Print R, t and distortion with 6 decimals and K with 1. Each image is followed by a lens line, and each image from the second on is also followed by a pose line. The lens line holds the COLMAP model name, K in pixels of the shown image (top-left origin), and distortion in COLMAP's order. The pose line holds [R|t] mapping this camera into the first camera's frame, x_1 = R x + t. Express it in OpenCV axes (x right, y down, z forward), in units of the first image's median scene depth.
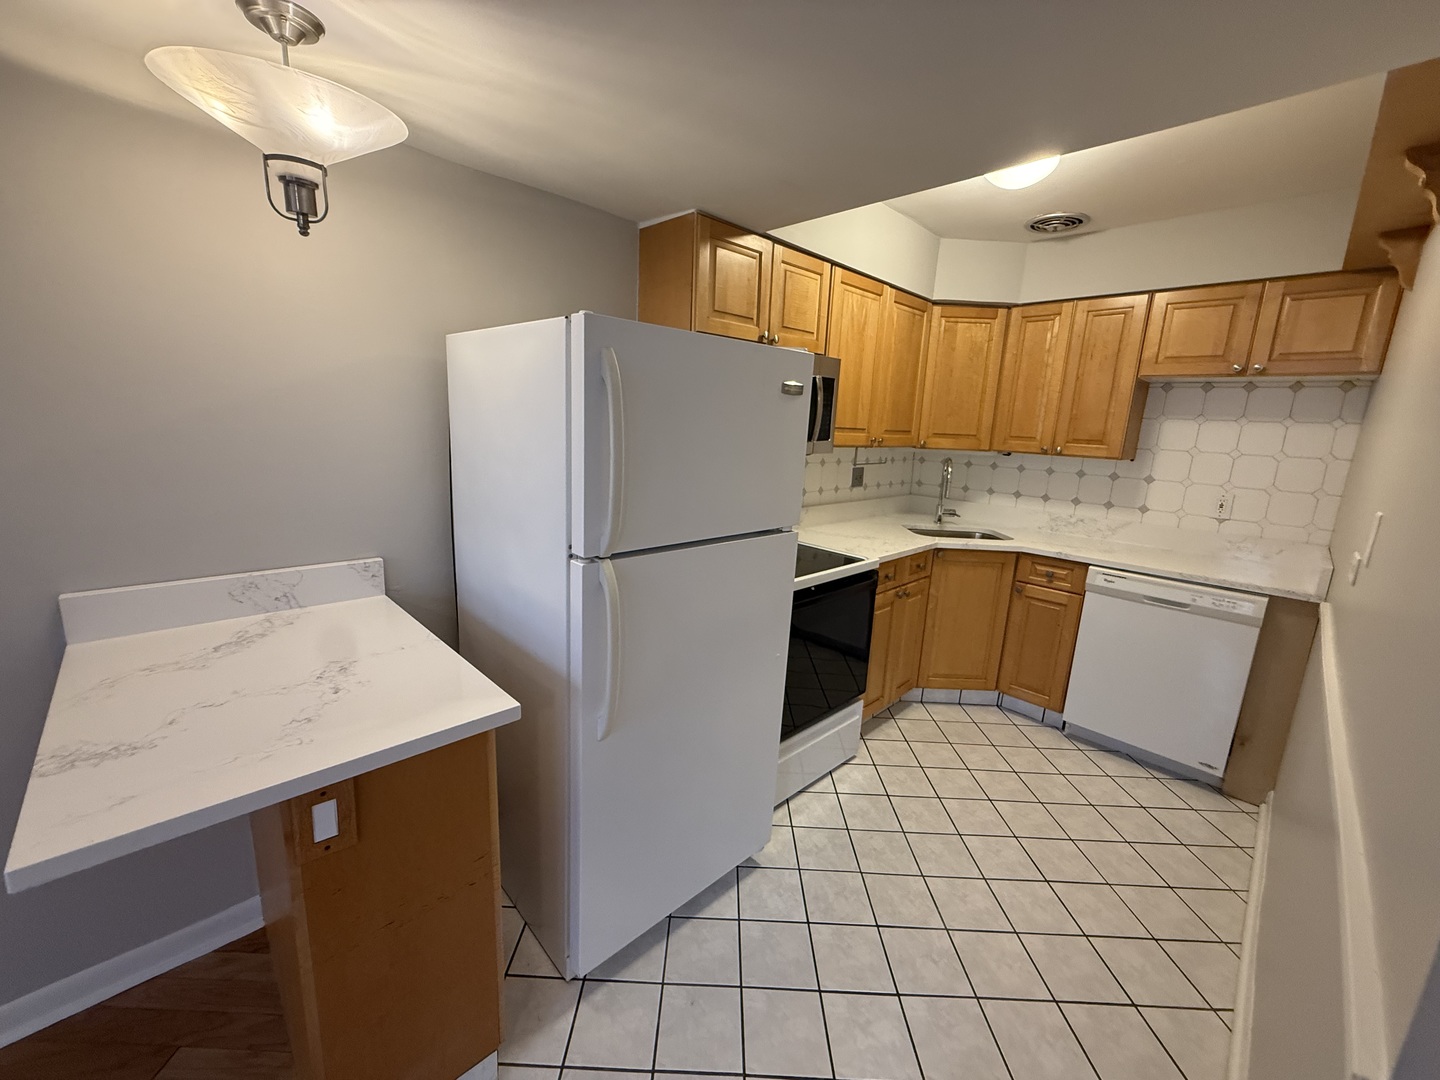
lens RADIAL K [[576.5, 0, 716.3], [0, 576.5, 538.8], [0, 0, 1]] dist [0.000390, -0.000338]
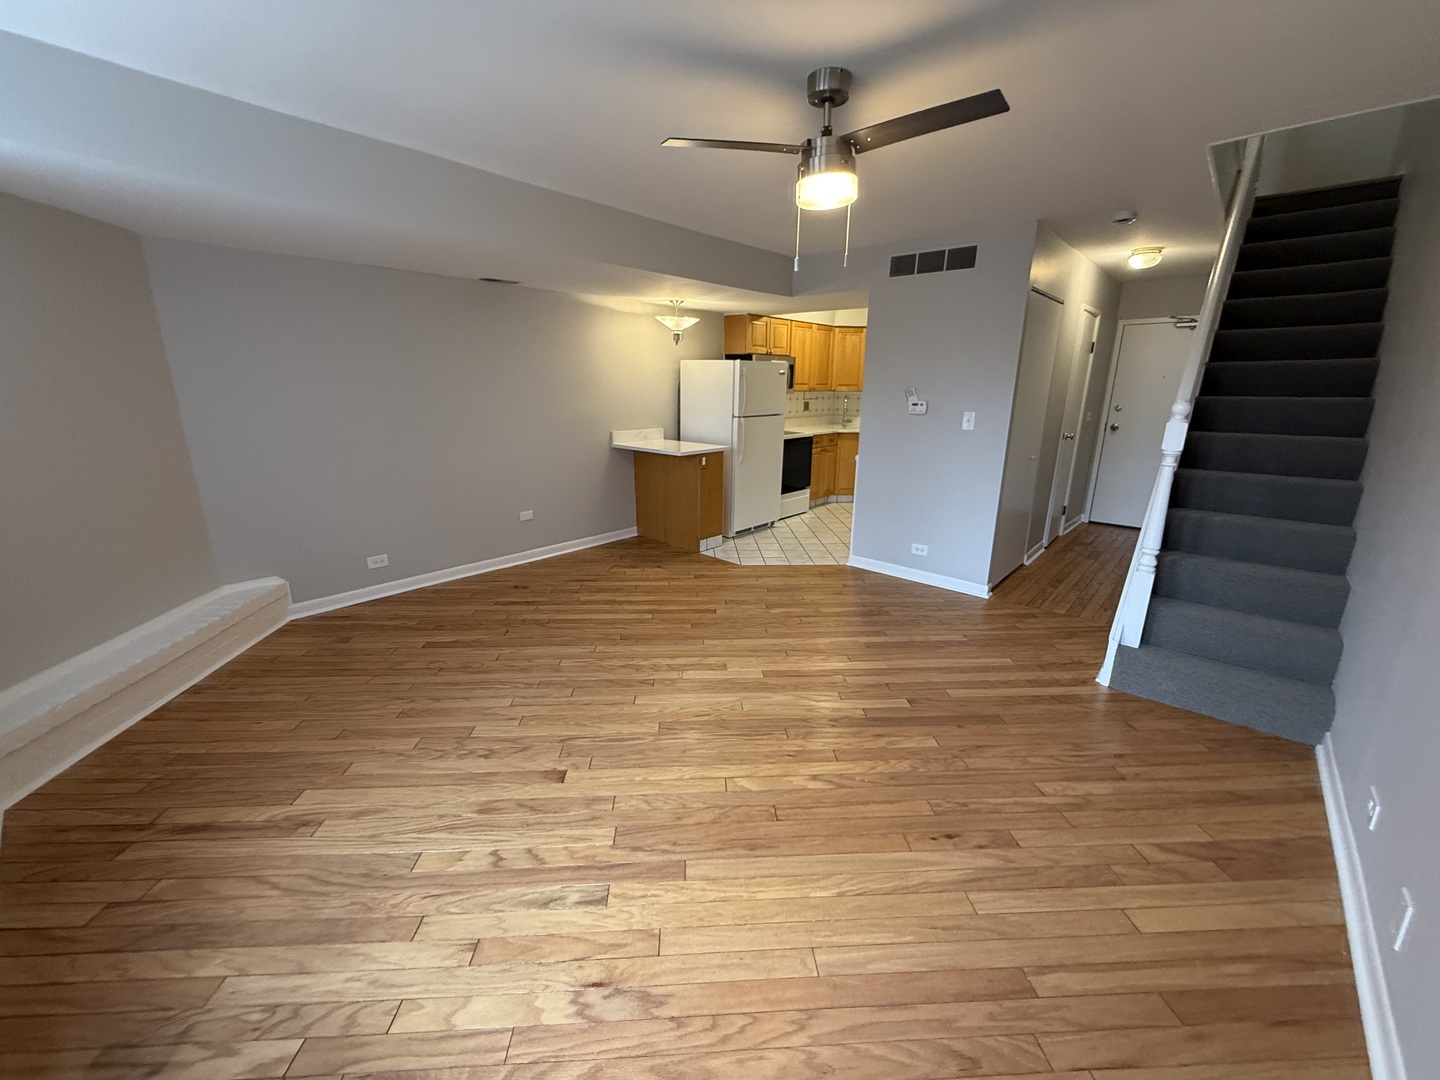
lens RADIAL K [[576.5, 0, 716.3], [0, 576.5, 538.8], [0, 0, 1]] dist [0.000390, -0.000338]
pose [[0.997005, -0.053583, 0.055762, -0.330831], [0.049776, 0.996474, 0.067543, 0.312664], [-0.059184, -0.064565, 0.996157, -1.618073]]
